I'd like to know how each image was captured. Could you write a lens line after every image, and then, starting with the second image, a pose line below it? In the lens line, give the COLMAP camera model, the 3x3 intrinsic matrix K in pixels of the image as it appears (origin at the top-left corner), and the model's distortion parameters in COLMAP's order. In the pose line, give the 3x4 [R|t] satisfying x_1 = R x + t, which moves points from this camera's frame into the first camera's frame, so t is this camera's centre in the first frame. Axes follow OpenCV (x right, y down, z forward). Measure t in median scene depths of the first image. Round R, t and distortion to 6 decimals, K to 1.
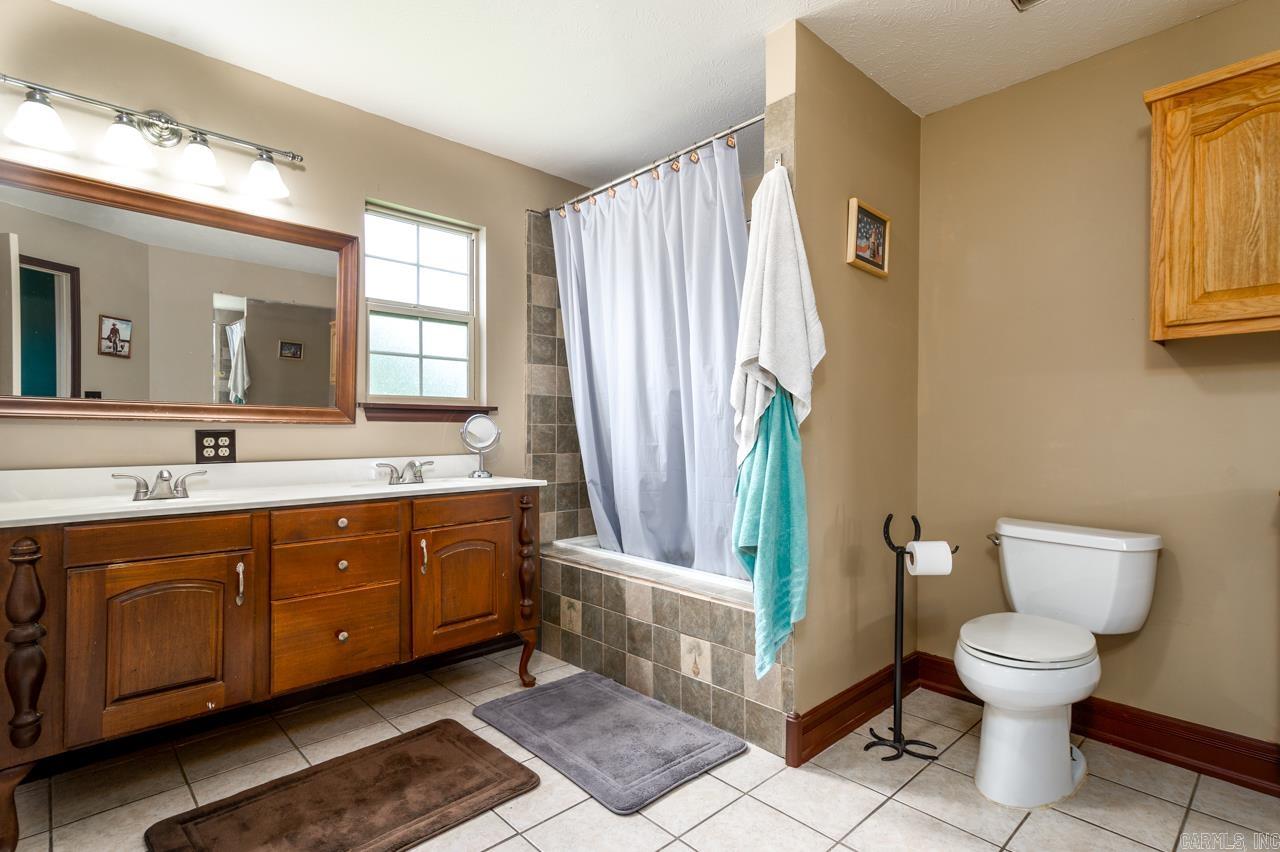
lens RADIAL K [[616.1, 0, 640.0], [0, 616.1, 426.0], [0, 0, 1]] dist [0.001487, -0.000166]
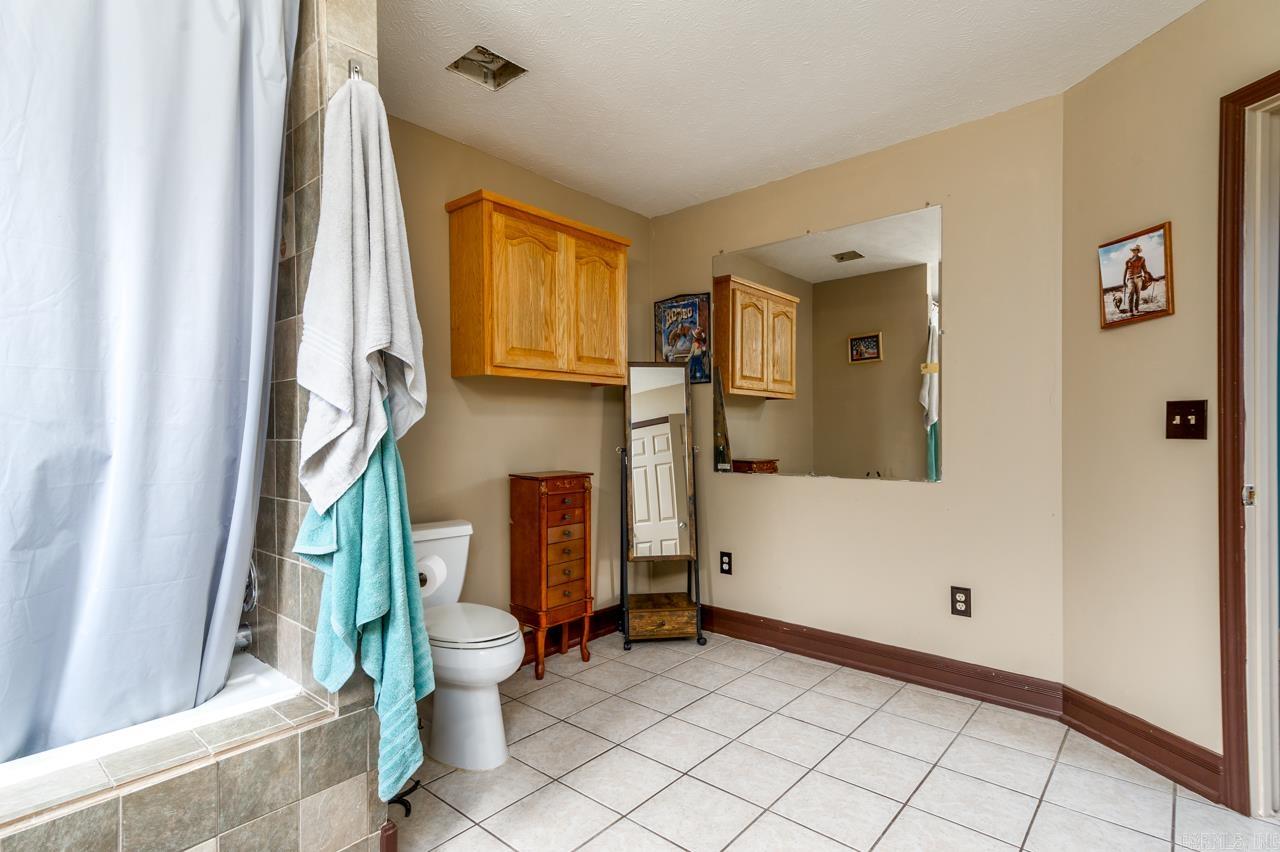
lens RADIAL K [[616.1, 0, 640.0], [0, 616.1, 426.0], [0, 0, 1]] dist [0.001487, -0.000166]
pose [[-0.120391, 0.012746, 0.992645, -0.575894], [-0.003120, 0.999908, -0.013218, -0.006197], [-0.992722, -0.004689, -0.120340, 0.847078]]
